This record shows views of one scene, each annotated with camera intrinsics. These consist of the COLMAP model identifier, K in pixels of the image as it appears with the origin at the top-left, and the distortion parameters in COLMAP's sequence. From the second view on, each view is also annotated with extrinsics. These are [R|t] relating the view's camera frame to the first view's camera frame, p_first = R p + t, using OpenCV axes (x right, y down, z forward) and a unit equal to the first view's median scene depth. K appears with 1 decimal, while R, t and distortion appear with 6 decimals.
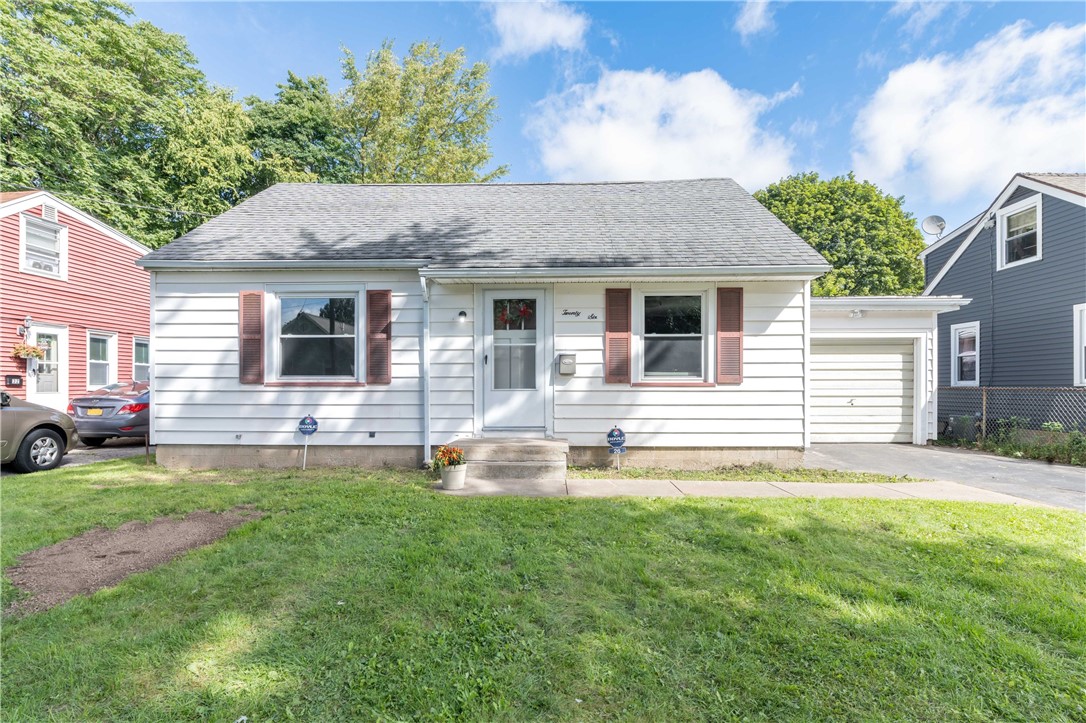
lens RADIAL K [[523.5, 0, 543.9], [0, 523.5, 386.1], [0, 0, 1]] dist [0.000839, 0.000310]
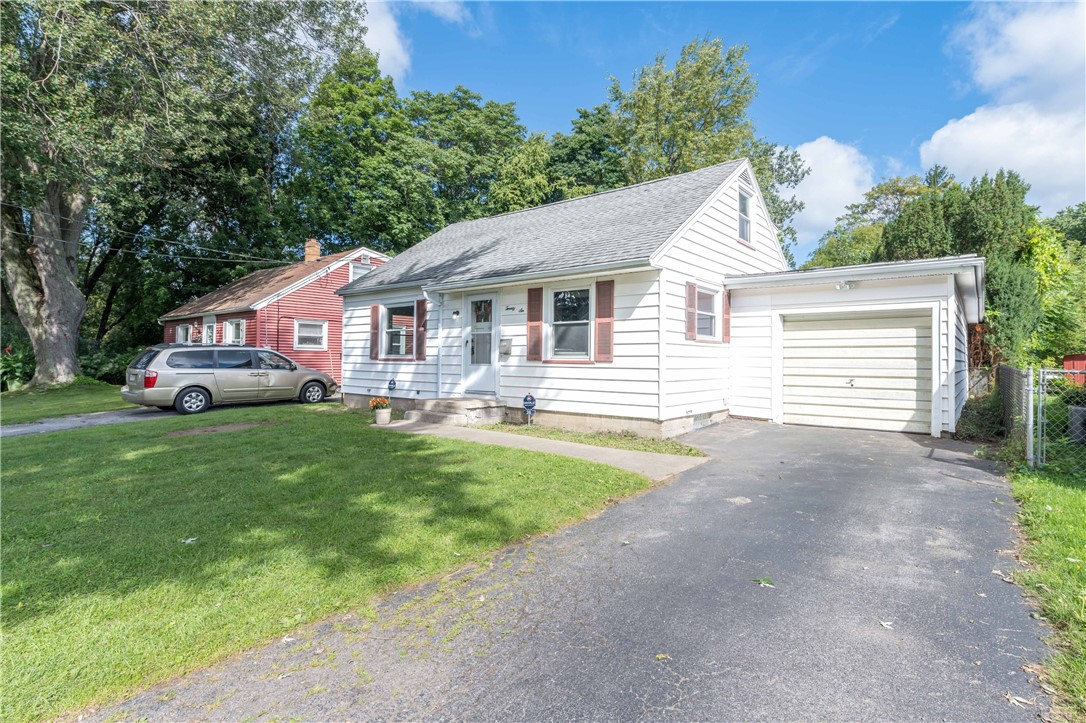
lens RADIAL K [[518.7, 0, 581.1], [0, 518.7, 356.4], [0, 0, 1]] dist [-0.001167, -0.000061]
pose [[0.819559, 0.002898, -0.572987, 0.960953], [-0.006199, 0.999974, -0.003810, -0.011308], [0.572961, 0.006675, 0.819555, 0.008262]]
